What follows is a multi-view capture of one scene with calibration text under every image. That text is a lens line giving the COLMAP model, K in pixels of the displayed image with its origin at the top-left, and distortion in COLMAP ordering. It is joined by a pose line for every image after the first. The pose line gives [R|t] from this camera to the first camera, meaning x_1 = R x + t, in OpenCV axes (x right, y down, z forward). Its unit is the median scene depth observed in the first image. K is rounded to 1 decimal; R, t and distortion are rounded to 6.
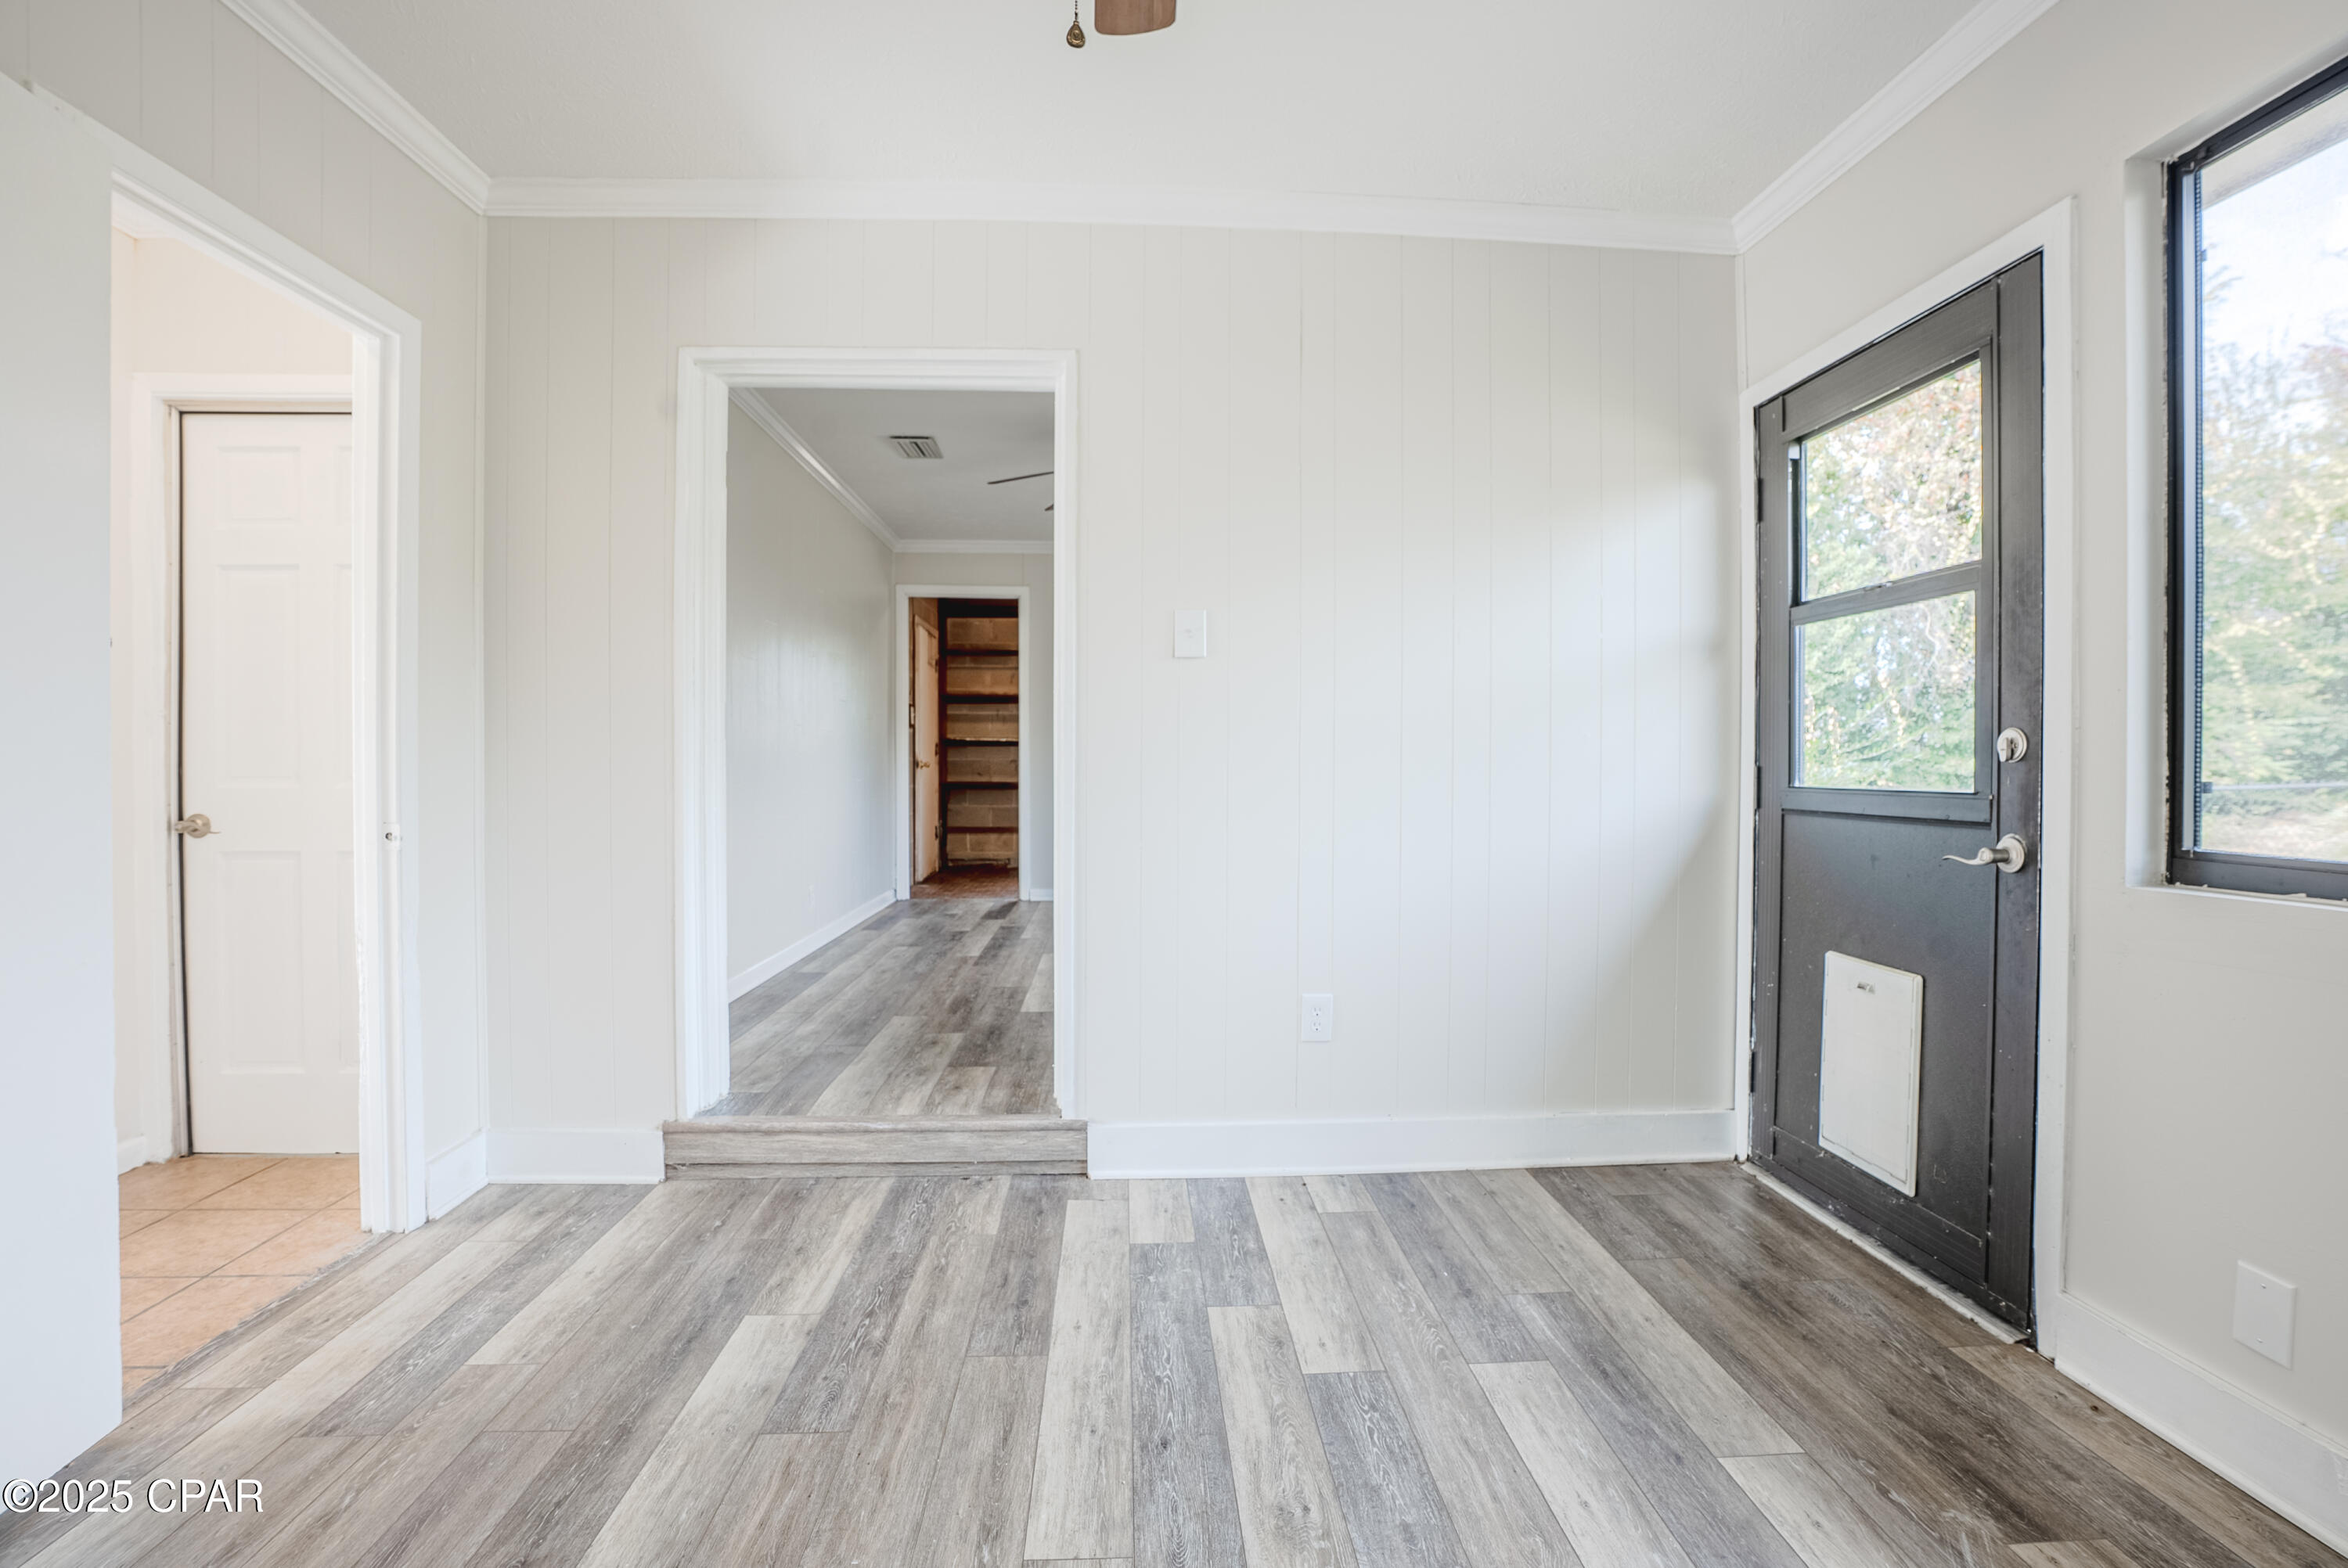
lens RADIAL K [[1113.3, 0, 1187.4], [0, 1113.3, 772.7], [0, 0, 1]] dist [-0.024173, 0.003888]
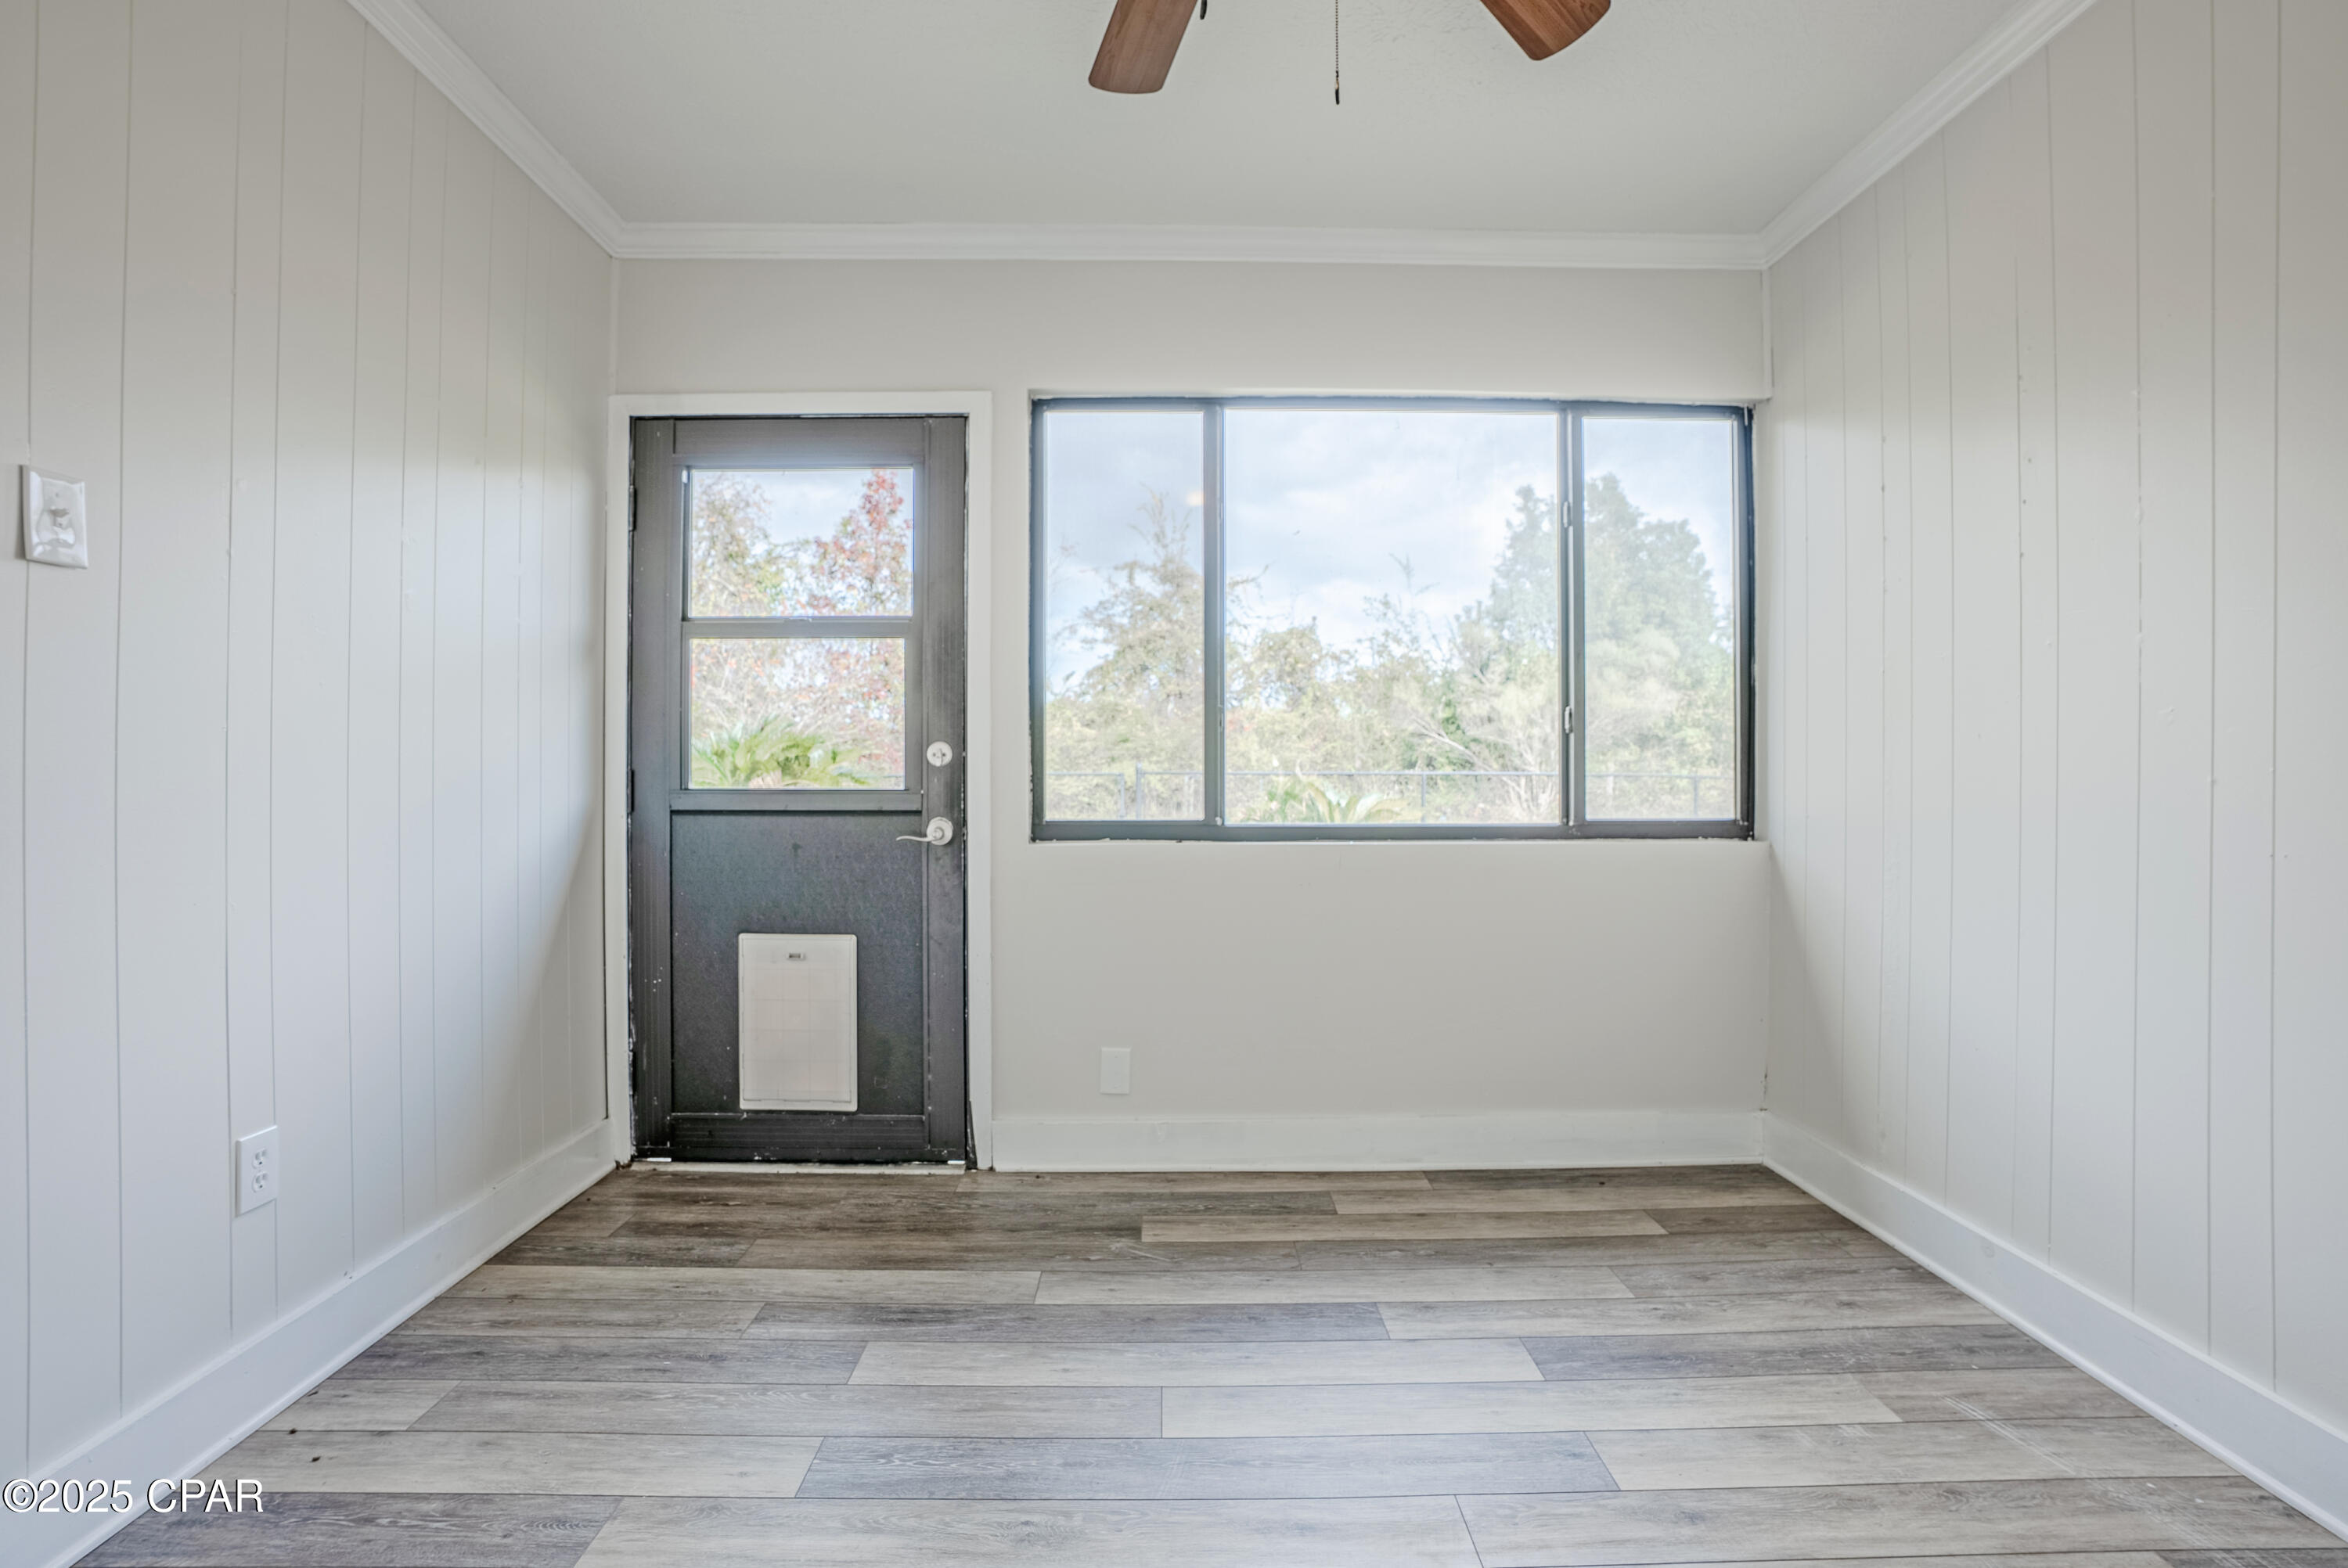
lens RADIAL K [[1113.3, 0, 1187.6], [0, 1113.3, 776.5], [0, 0, 1]] dist [-0.024173, 0.003888]
pose [[0.048915, -0.005365, 0.998789, -0.593148], [0.008781, 0.999949, 0.004941, -0.001090], [-0.998764, 0.008529, 0.048959, 0.551234]]
